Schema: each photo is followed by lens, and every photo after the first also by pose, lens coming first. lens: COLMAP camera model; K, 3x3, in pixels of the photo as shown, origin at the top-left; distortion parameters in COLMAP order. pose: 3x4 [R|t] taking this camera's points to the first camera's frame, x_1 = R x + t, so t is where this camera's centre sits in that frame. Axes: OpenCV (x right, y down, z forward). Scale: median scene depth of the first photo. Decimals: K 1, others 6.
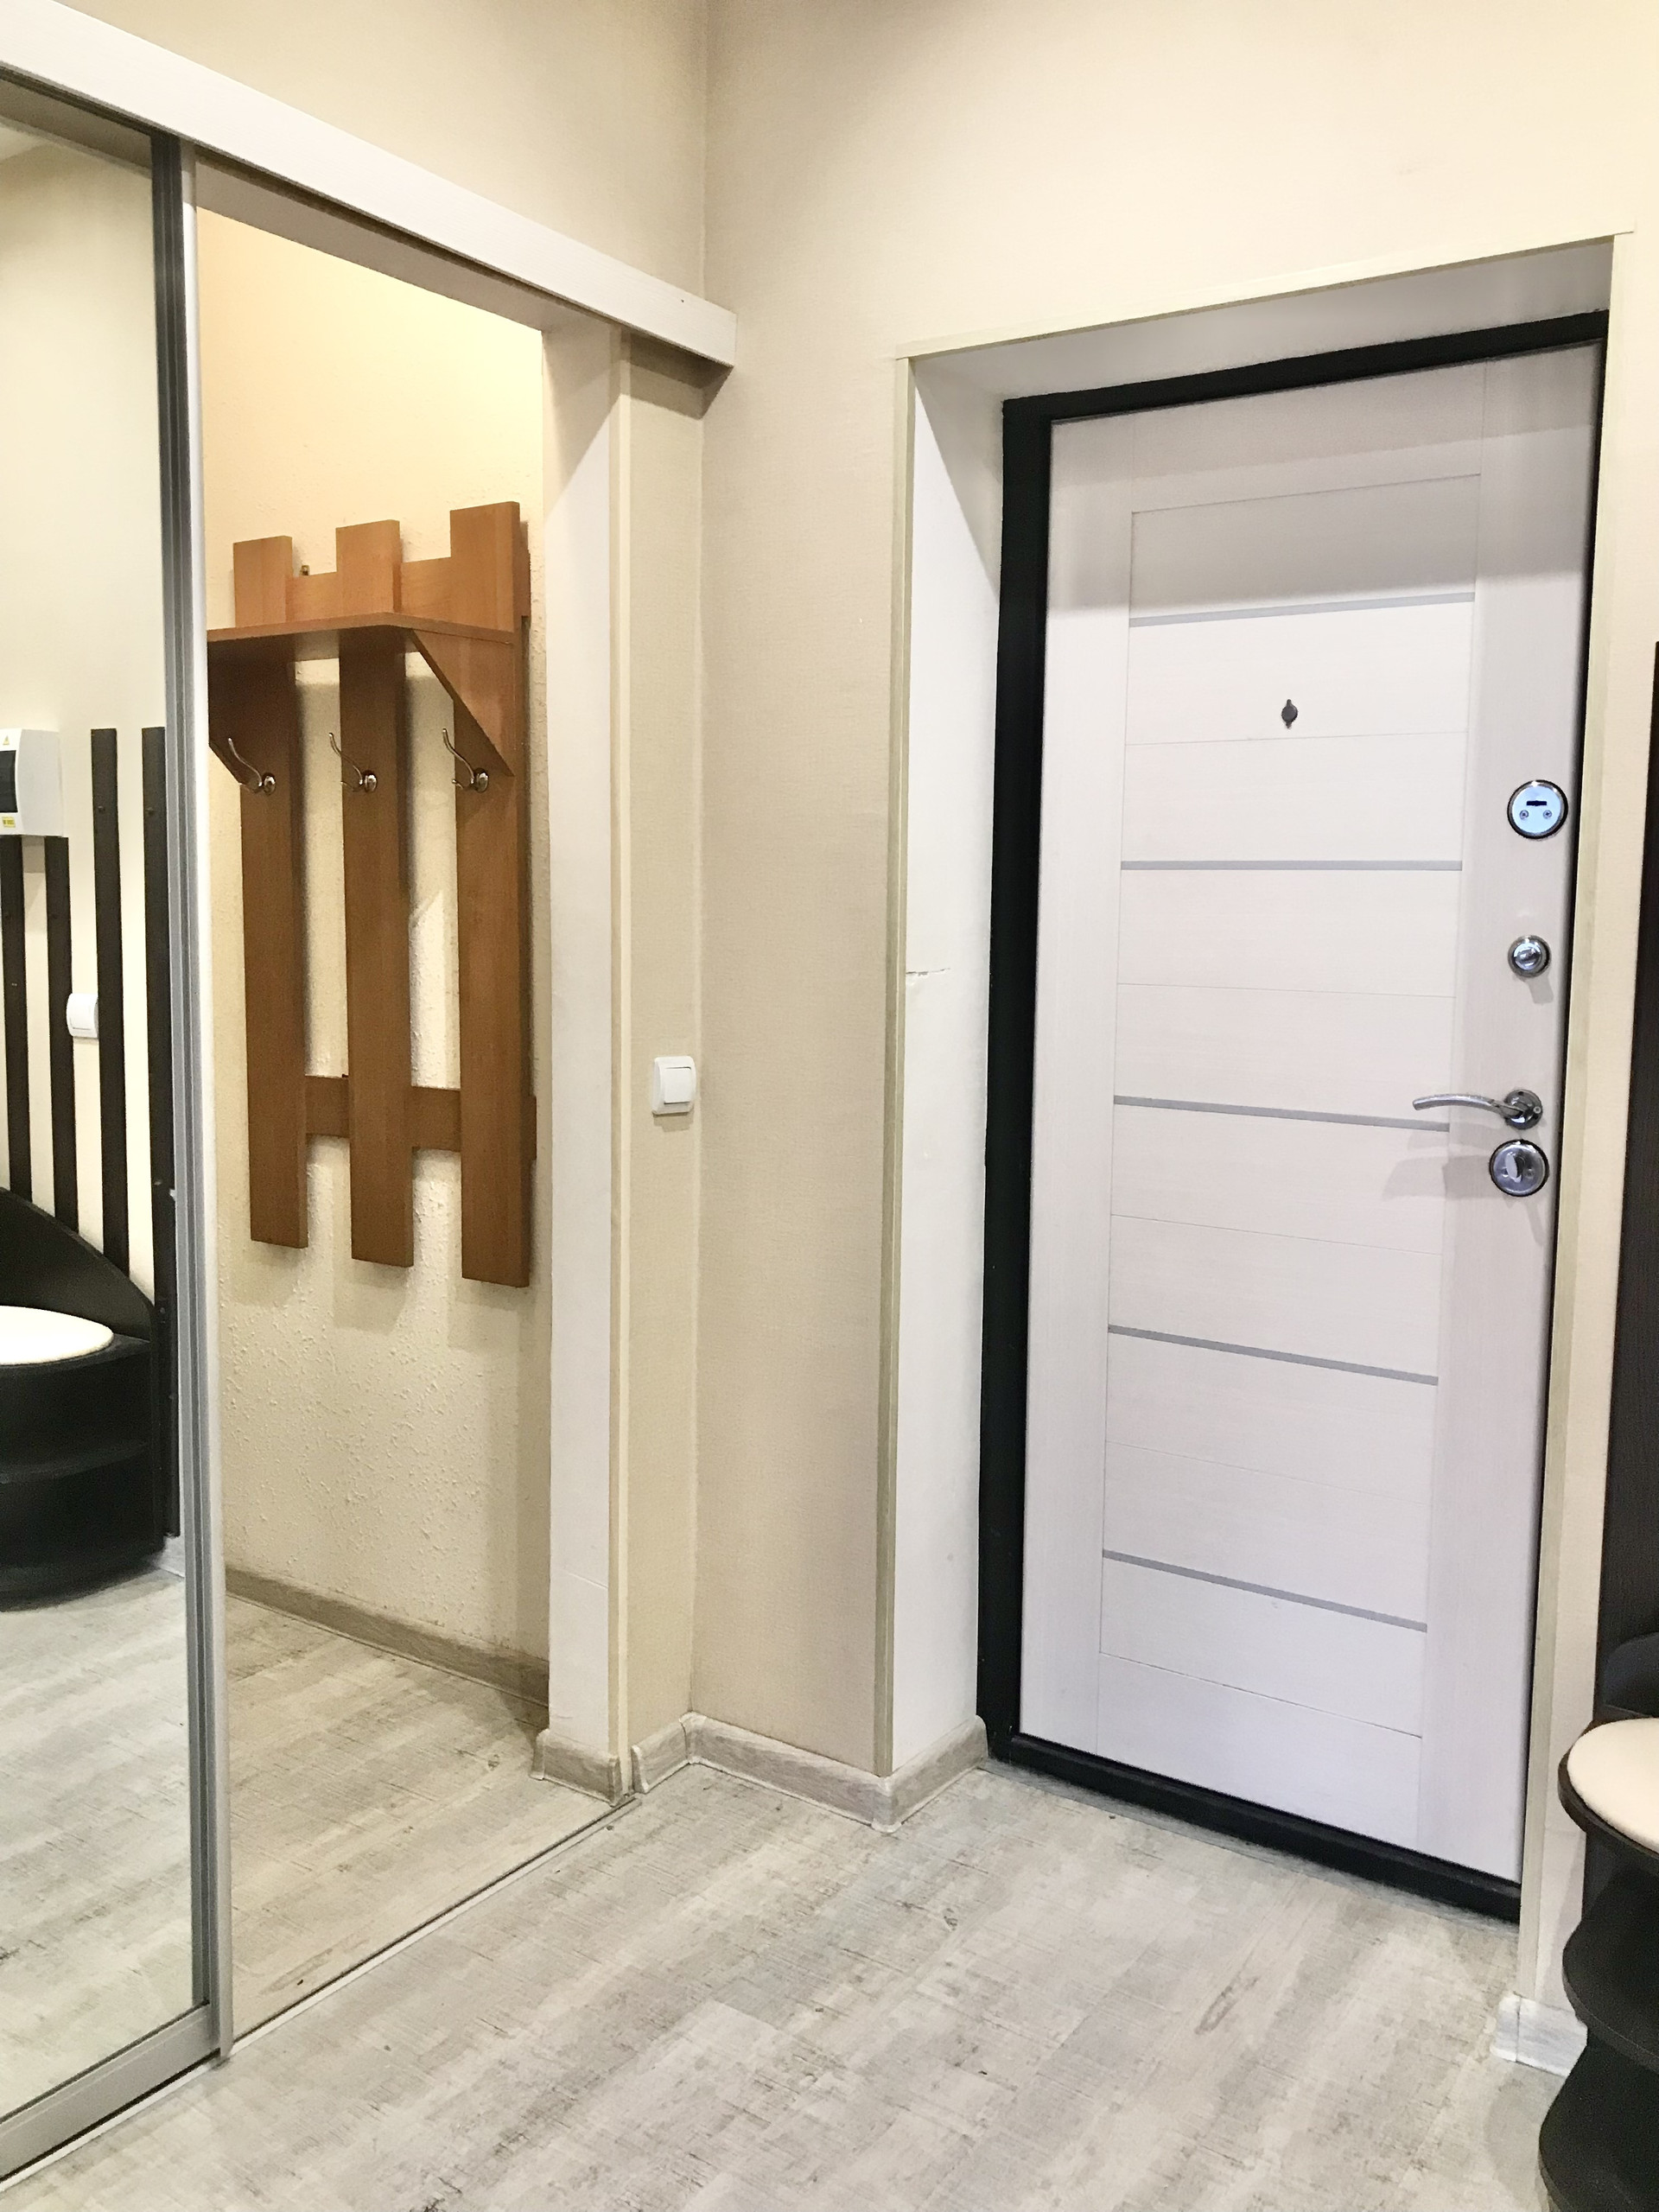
lens RADIAL K [[1818.5, 0, 848.1], [0, 1818.5, 1093.3], [0, 0, 1]] dist [0.021460, -0.003424]
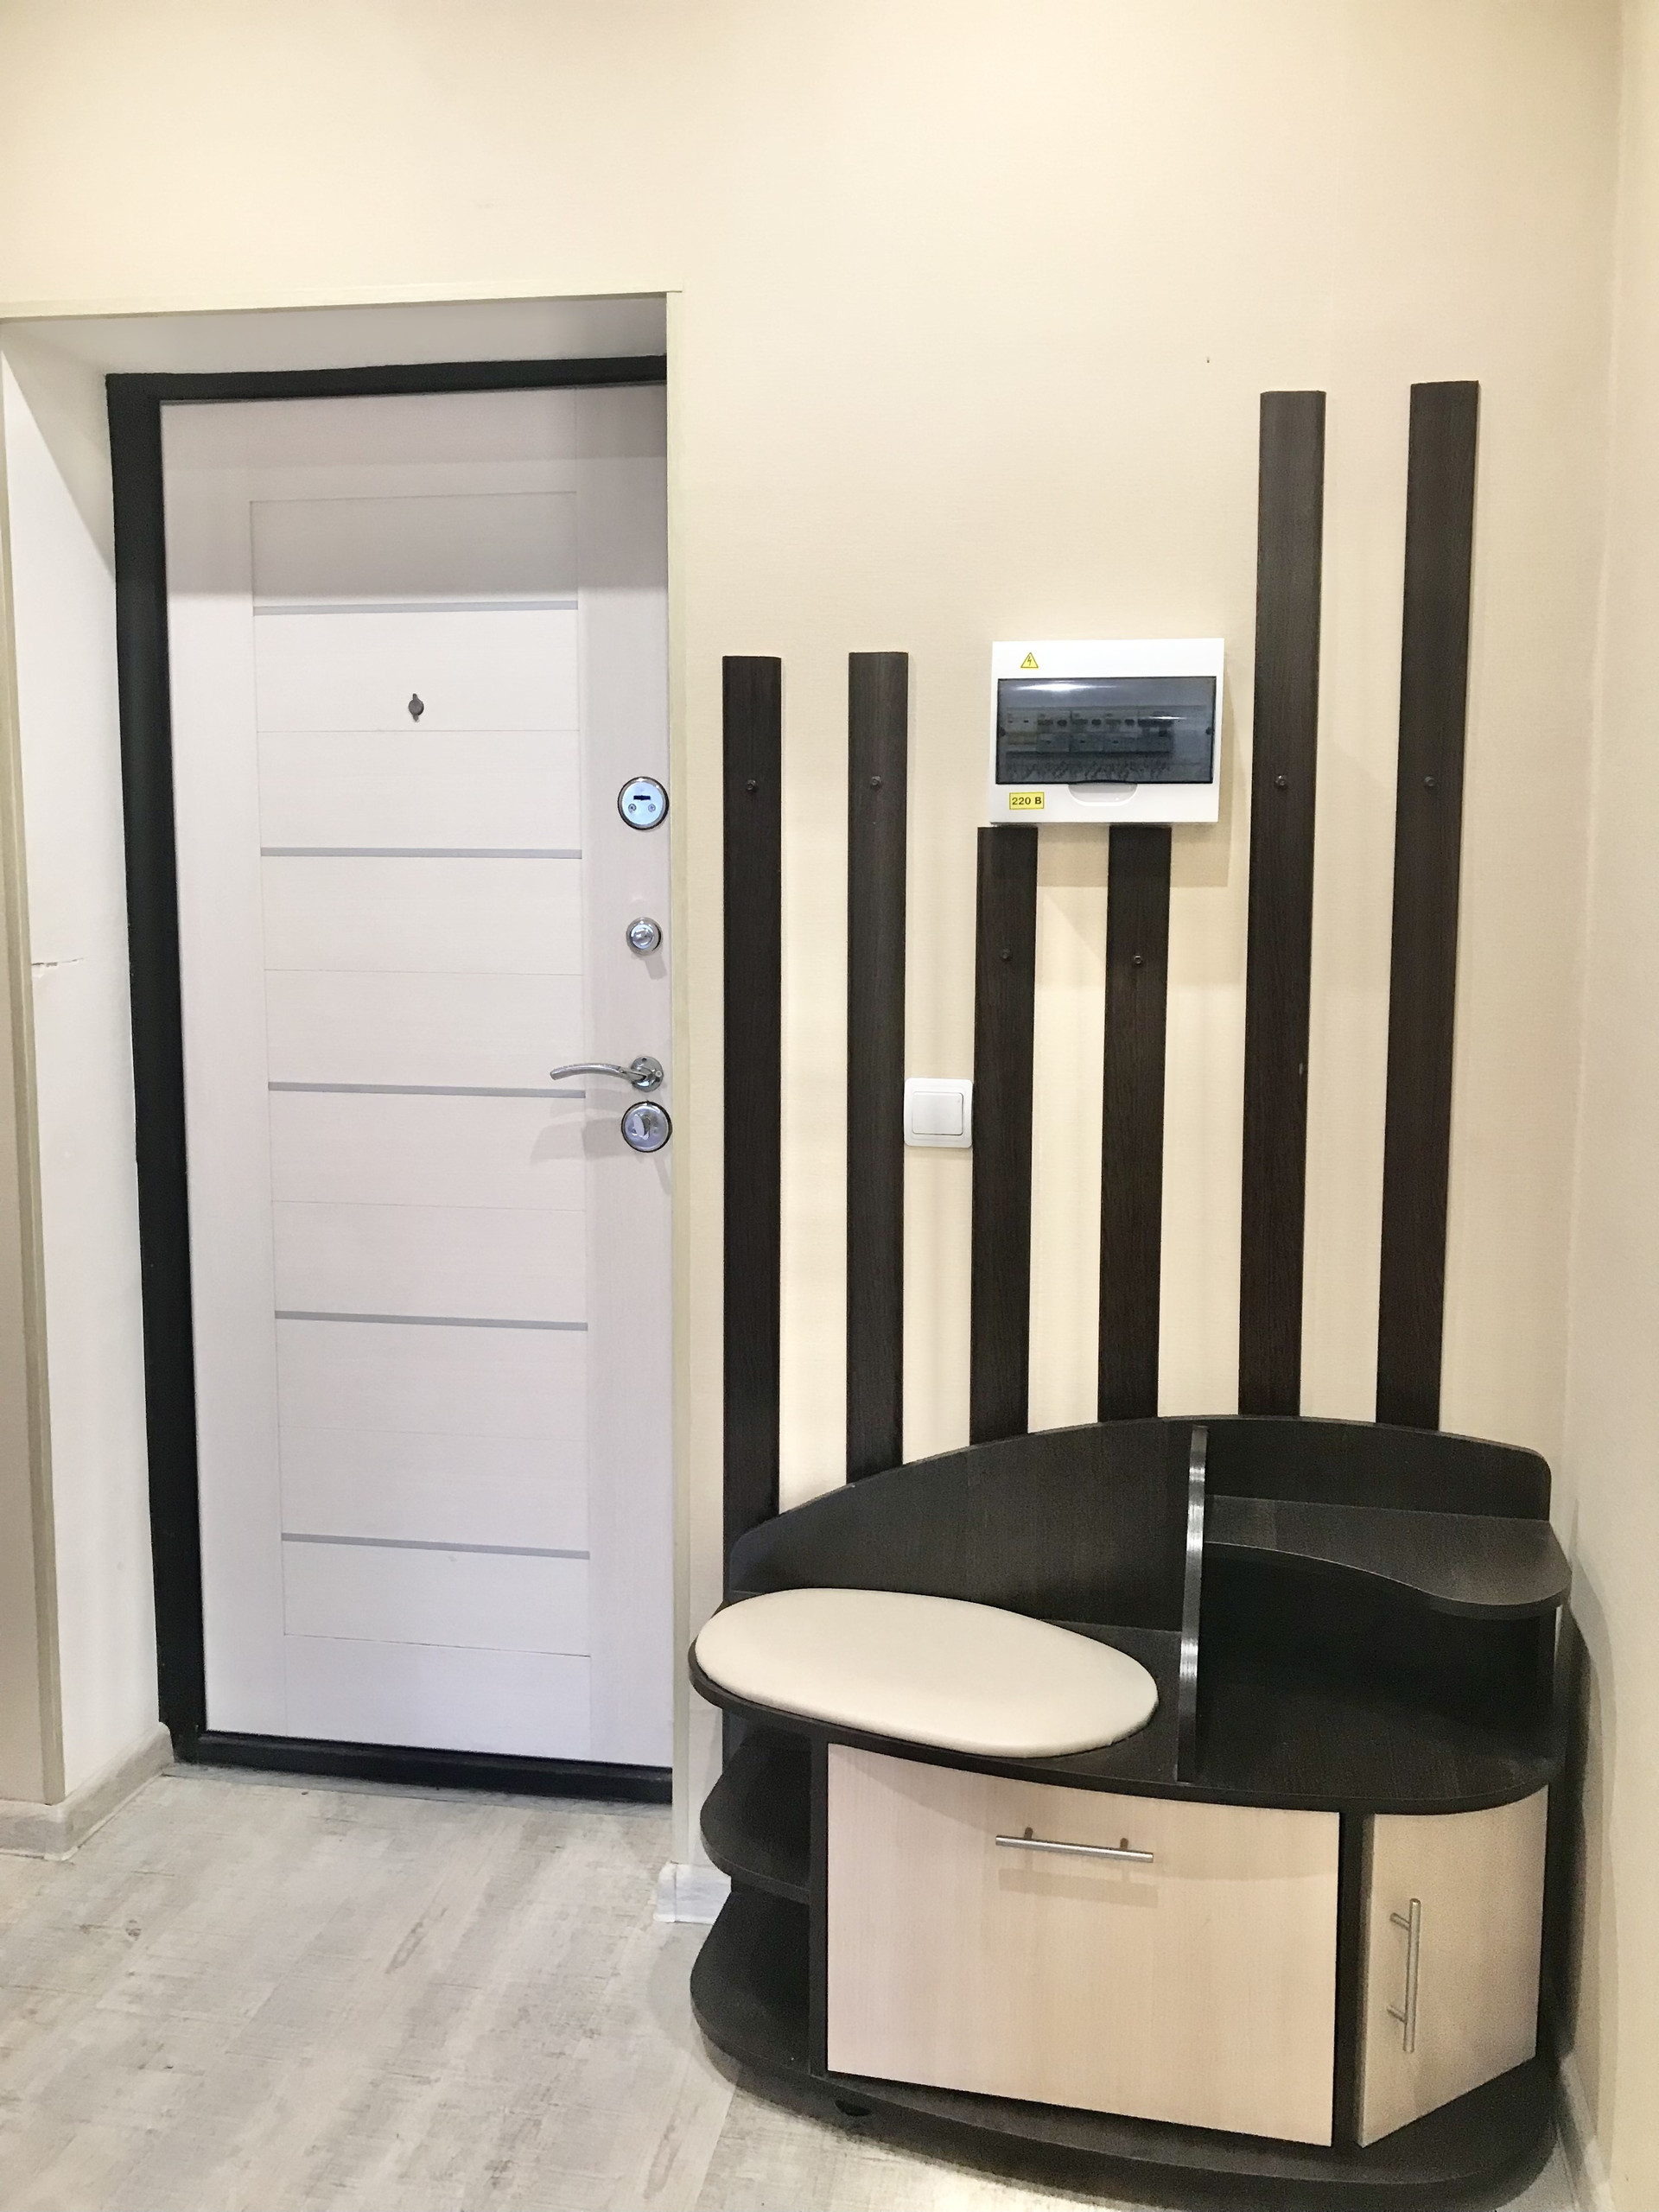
lens RADIAL K [[1818.5, 0, 848.1], [0, 1818.5, 1093.3], [0, 0, 1]] dist [0.021460, -0.003424]
pose [[0.909243, -0.054198, 0.412722, 0.021698], [0.051370, 0.998518, 0.017955, 0.006140], [-0.413084, 0.004876, 0.910680, -0.050822]]
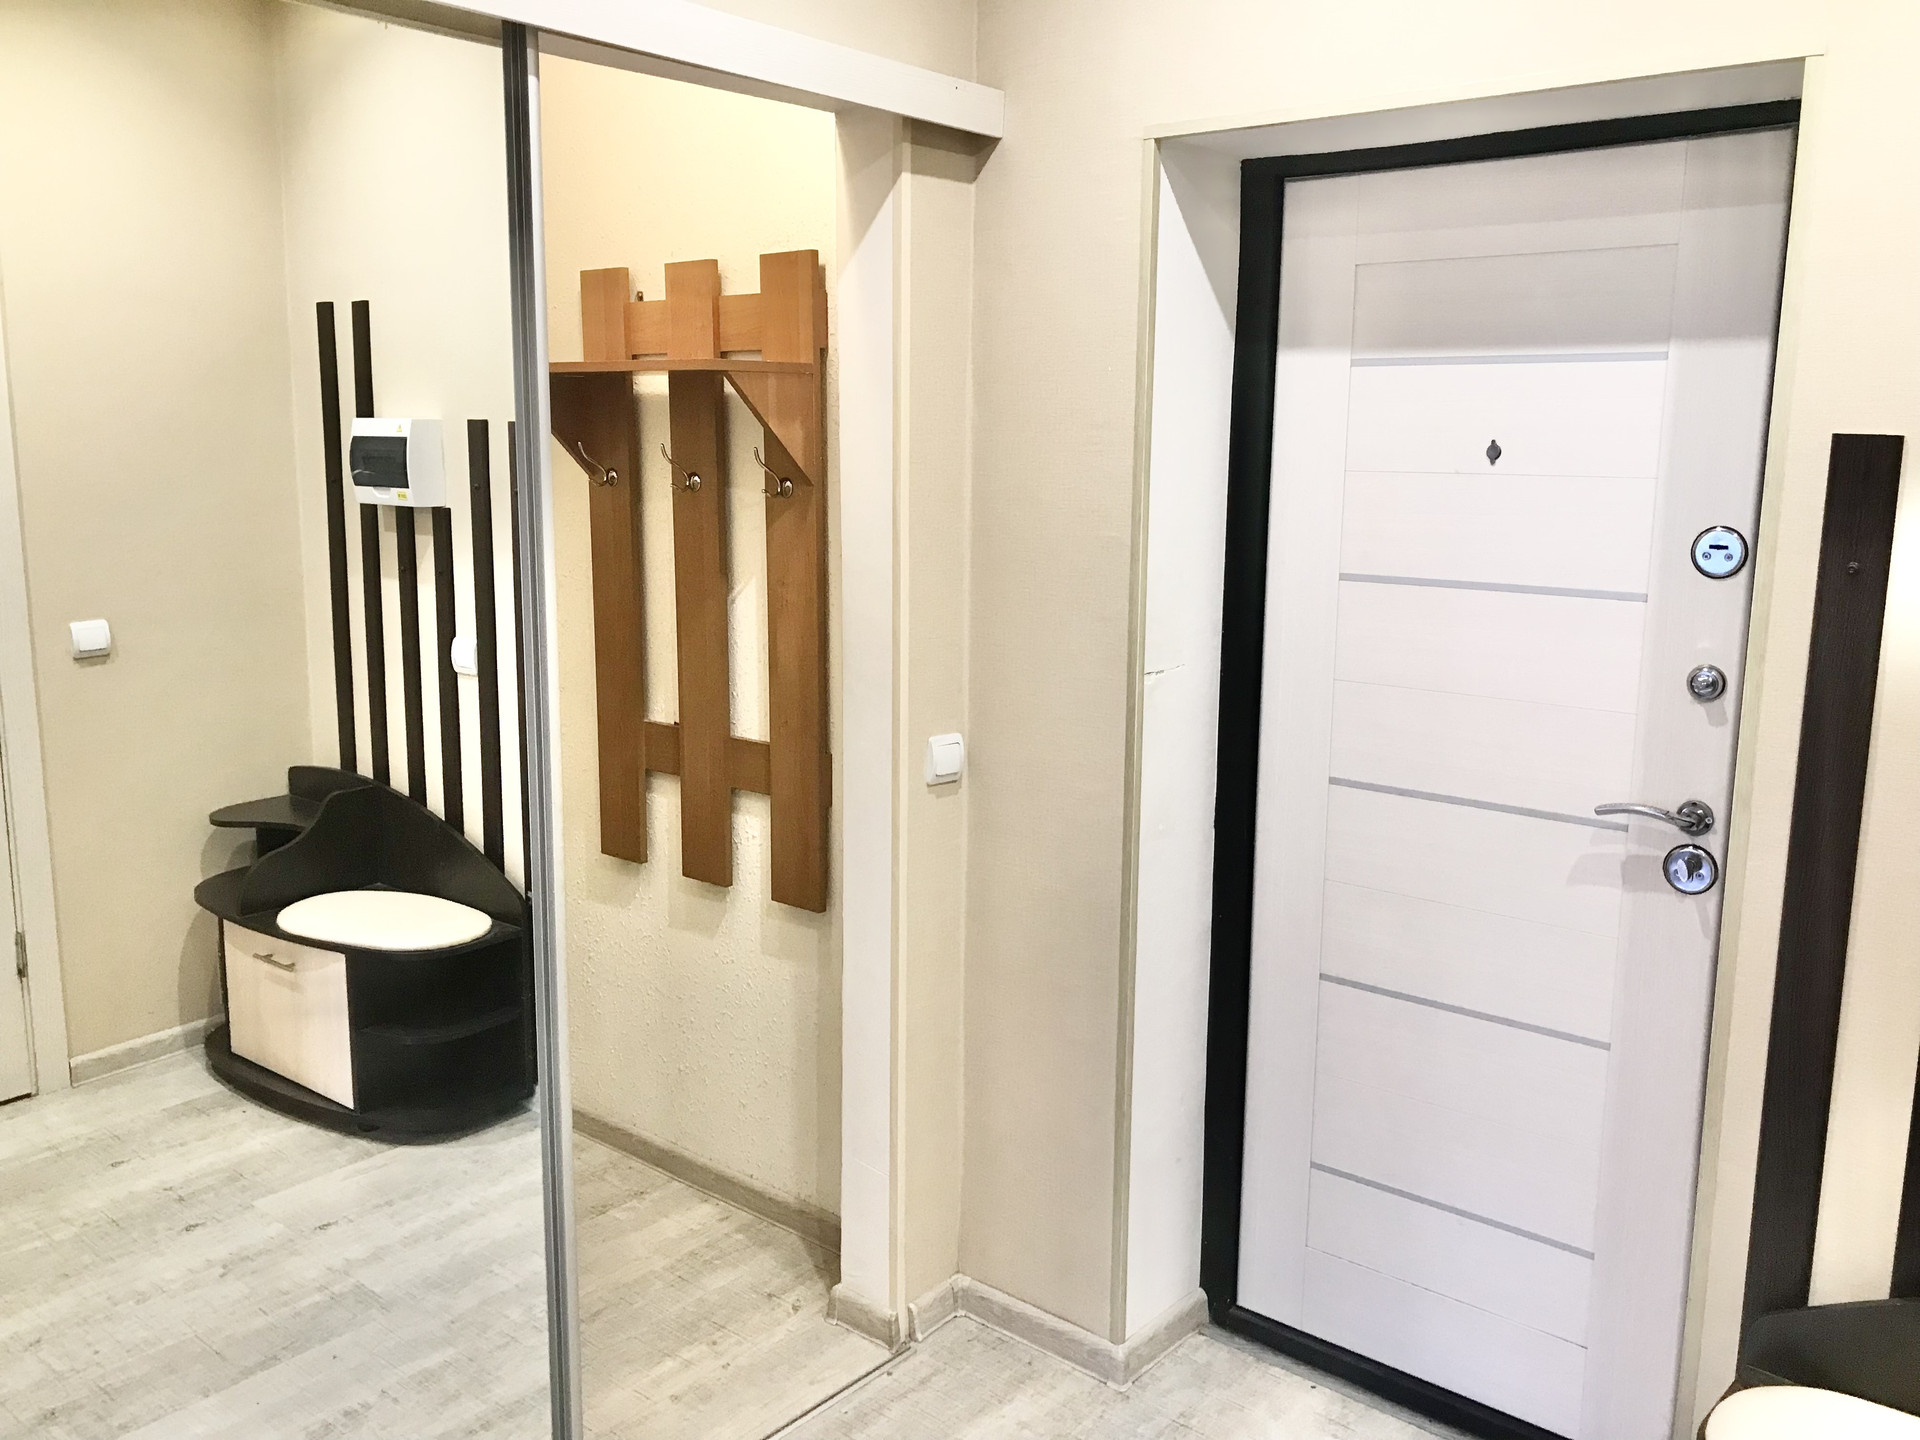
lens RADIAL K [[1578.5, 0, 960.0], [0, 1578.5, 720.0], [0, 0, 1]] dist [0.021460, -0.003424]
pose [[0.994851, 0.014075, -0.100368, 0.015099], [-0.007171, 0.997603, 0.068819, -0.102398], [0.101096, -0.067745, 0.992568, -0.007756]]
